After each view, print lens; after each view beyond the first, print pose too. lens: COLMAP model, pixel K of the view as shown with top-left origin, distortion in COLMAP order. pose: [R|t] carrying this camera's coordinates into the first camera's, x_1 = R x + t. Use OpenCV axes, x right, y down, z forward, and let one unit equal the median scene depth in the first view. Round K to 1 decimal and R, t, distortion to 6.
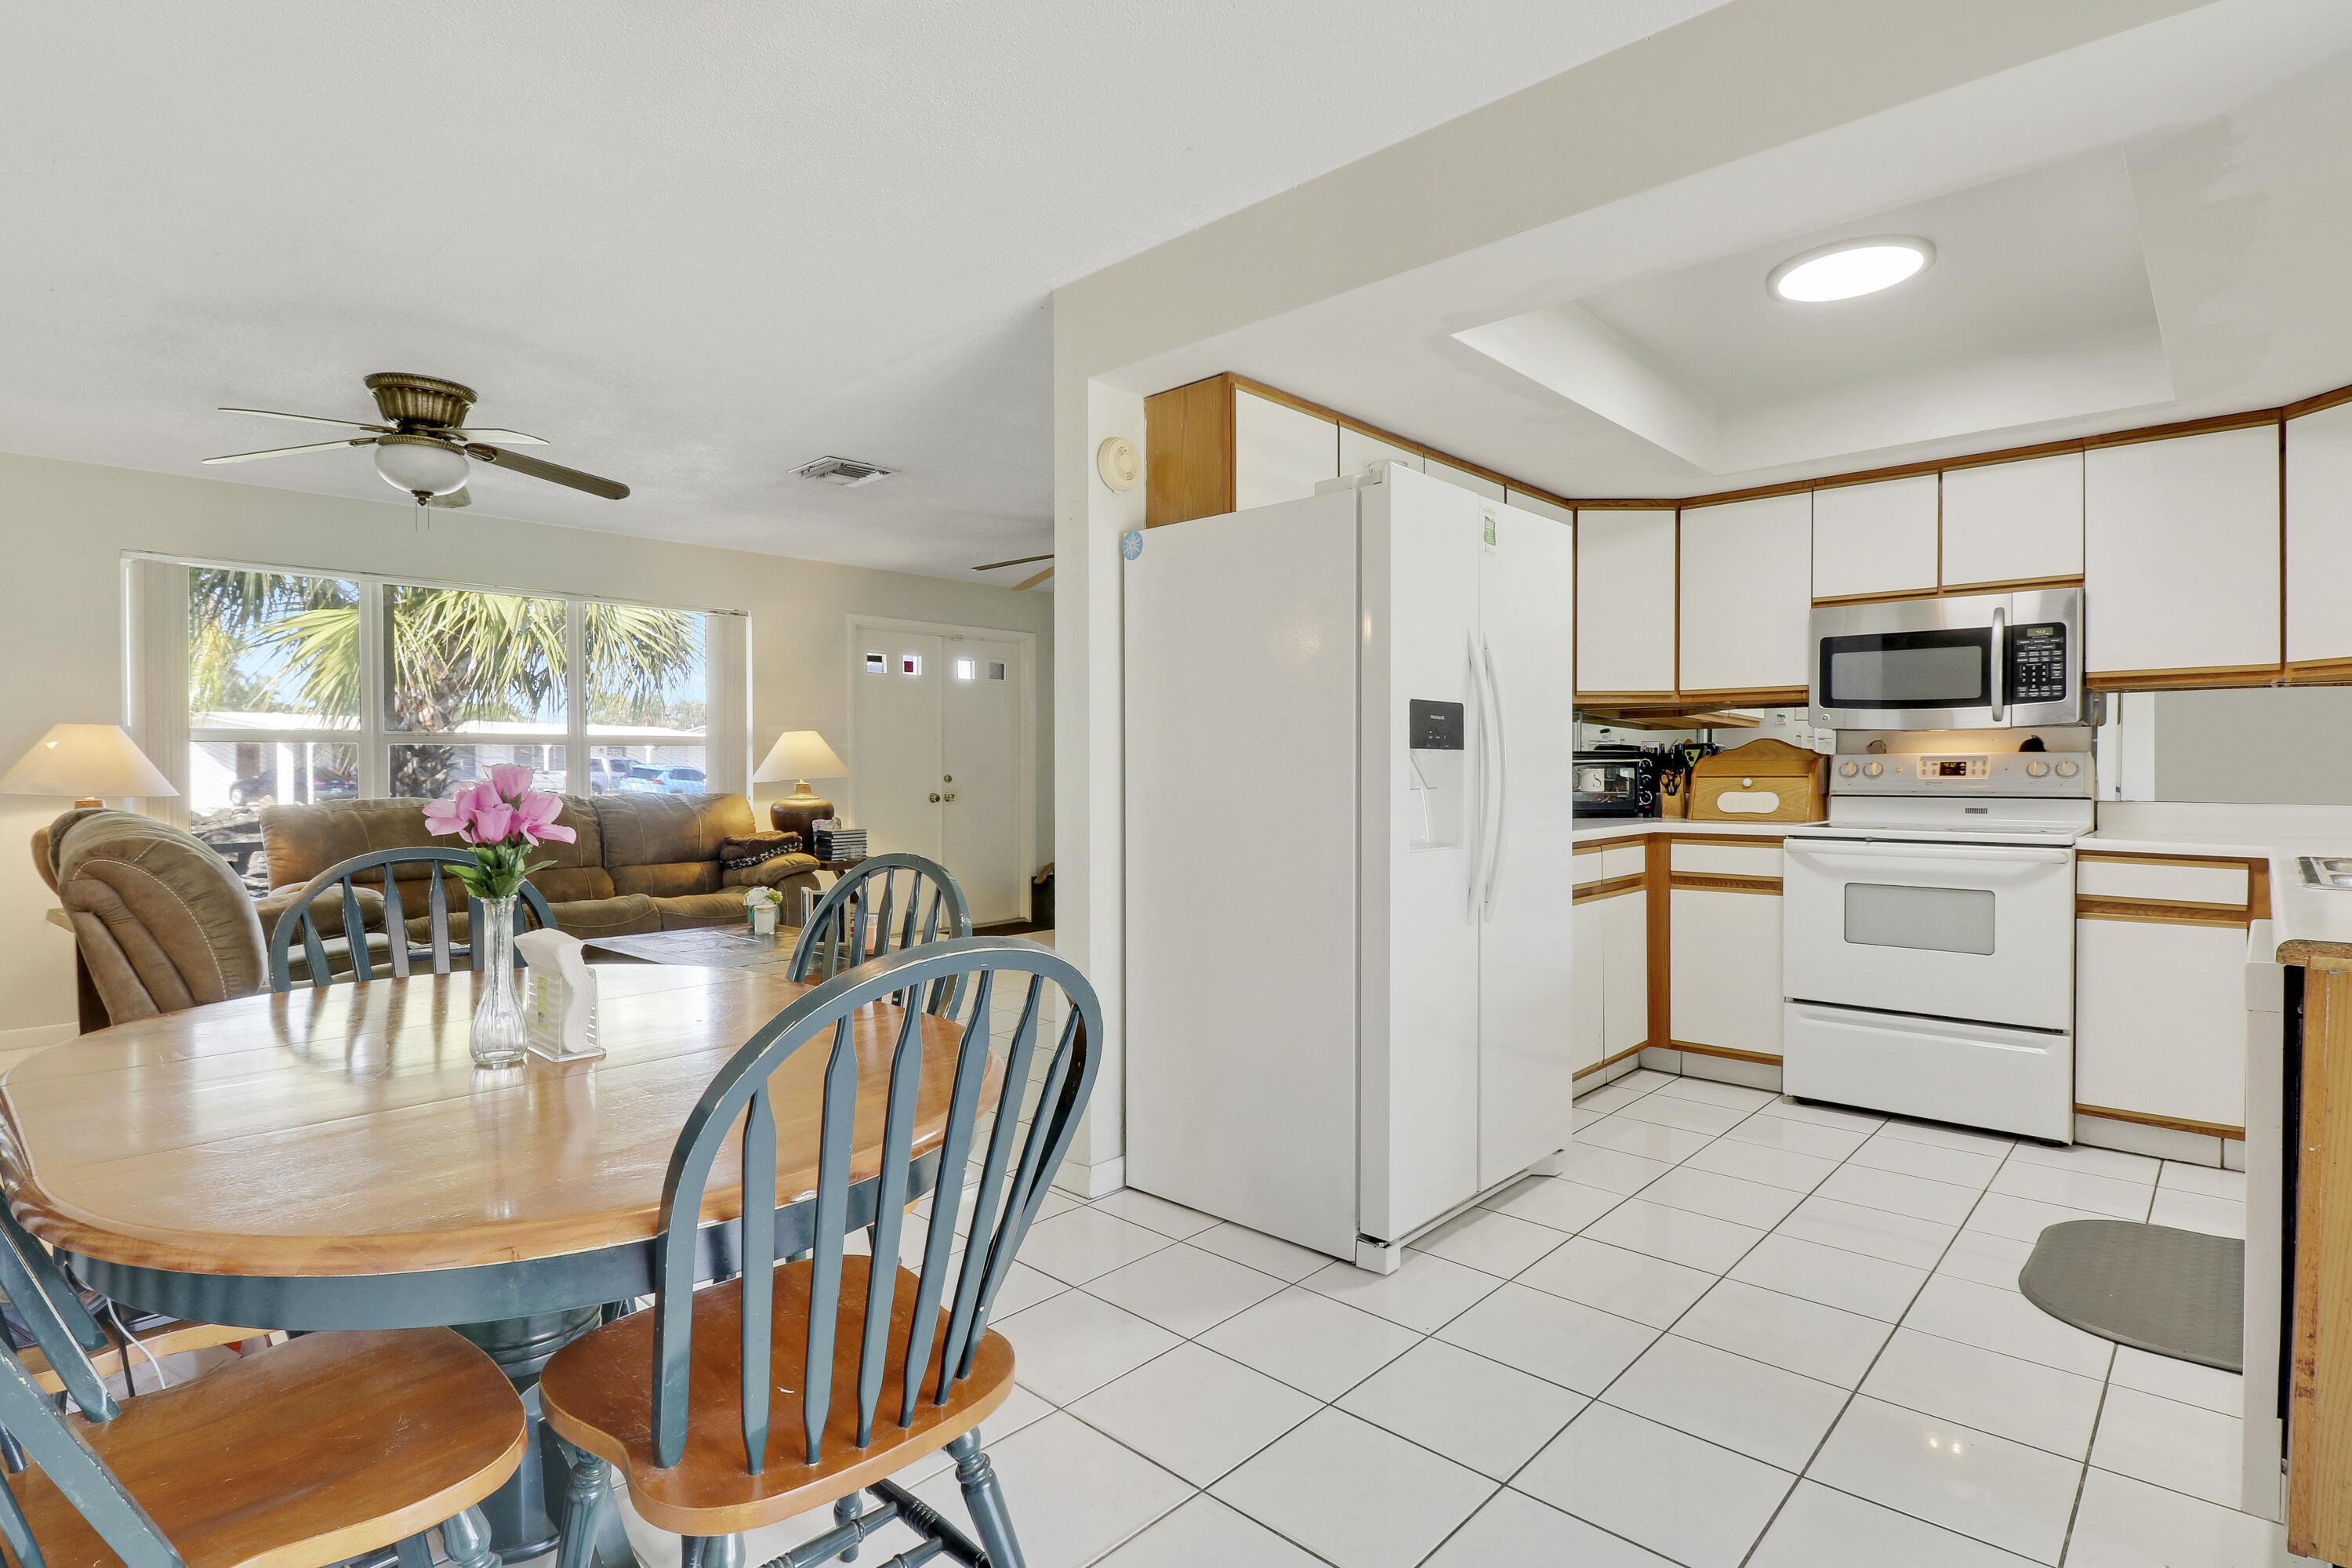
lens RADIAL K [[1152.1, 0, 1172.7], [0, 1152.1, 772.2], [0, 0, 1]] dist [-0.011018, 0.000001]
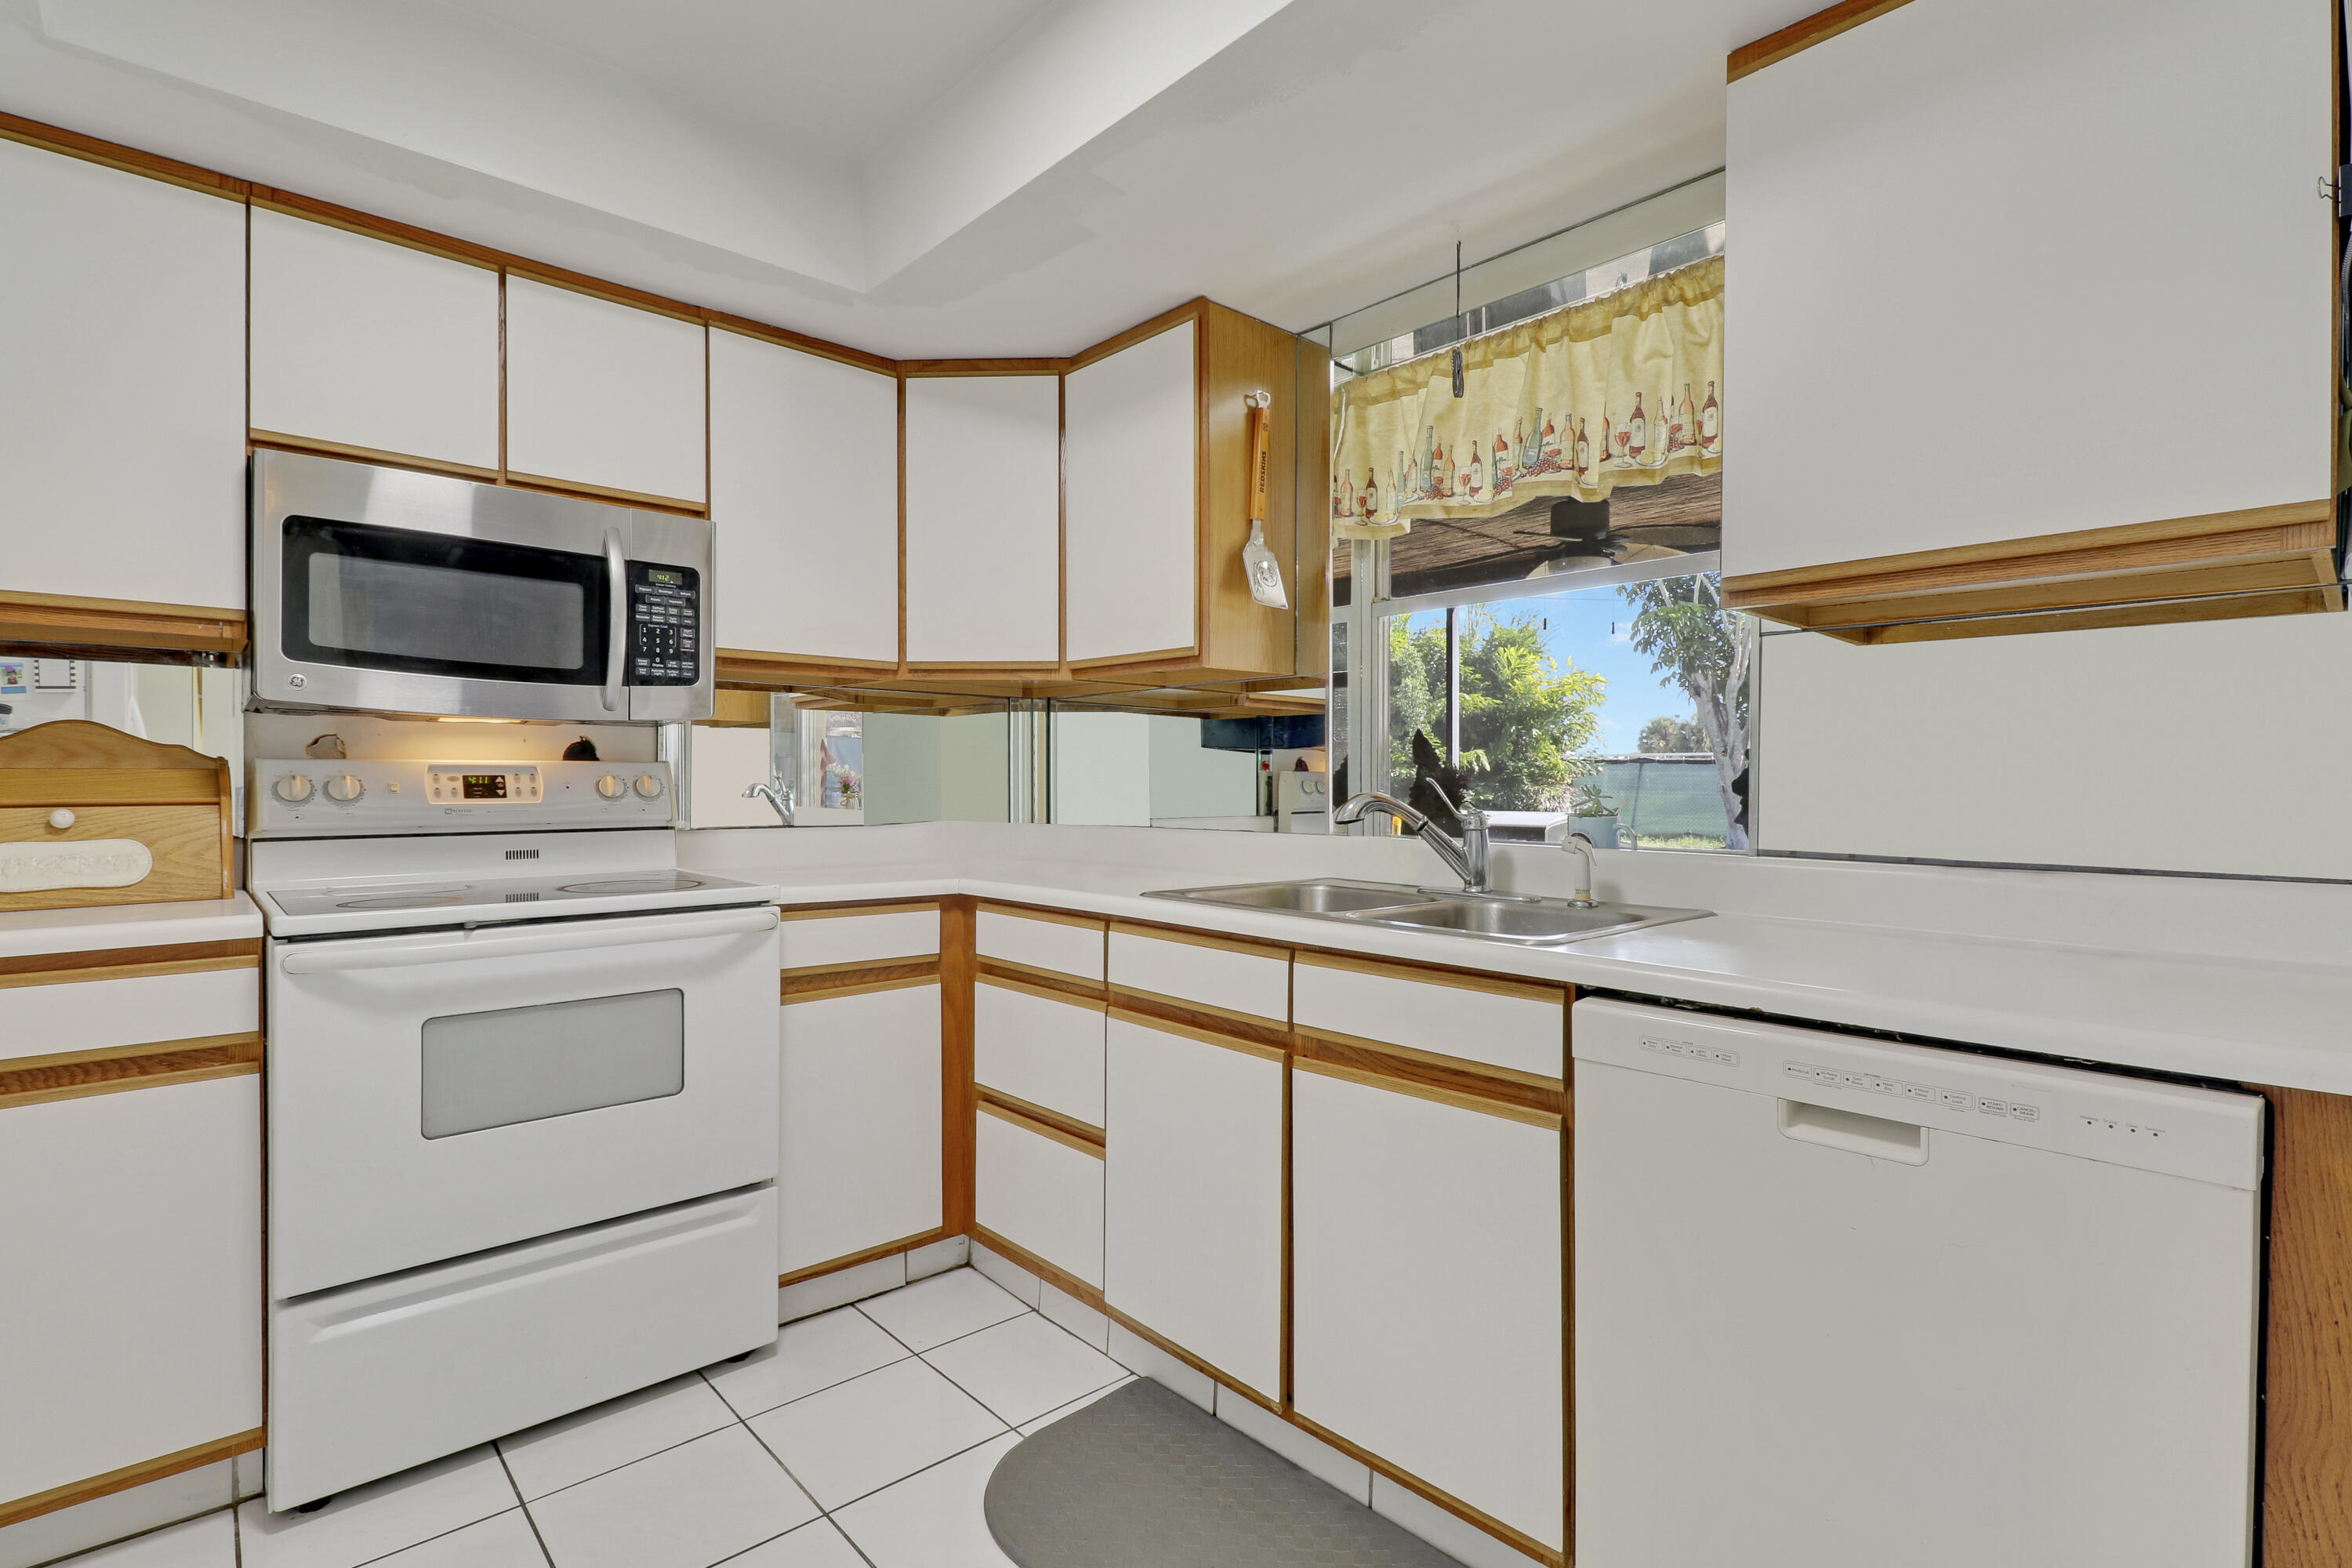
lens RADIAL K [[1114.6, 0, 1187.1], [0, 1114.6, 797.6], [0, 0, 1]] dist [-0.011382, -0.004293]
pose [[0.066074, -0.011259, 0.997751, 0.128416], [0.002605, 0.999935, 0.011111, -0.002757], [-0.997811, 0.001865, 0.066099, 0.592867]]
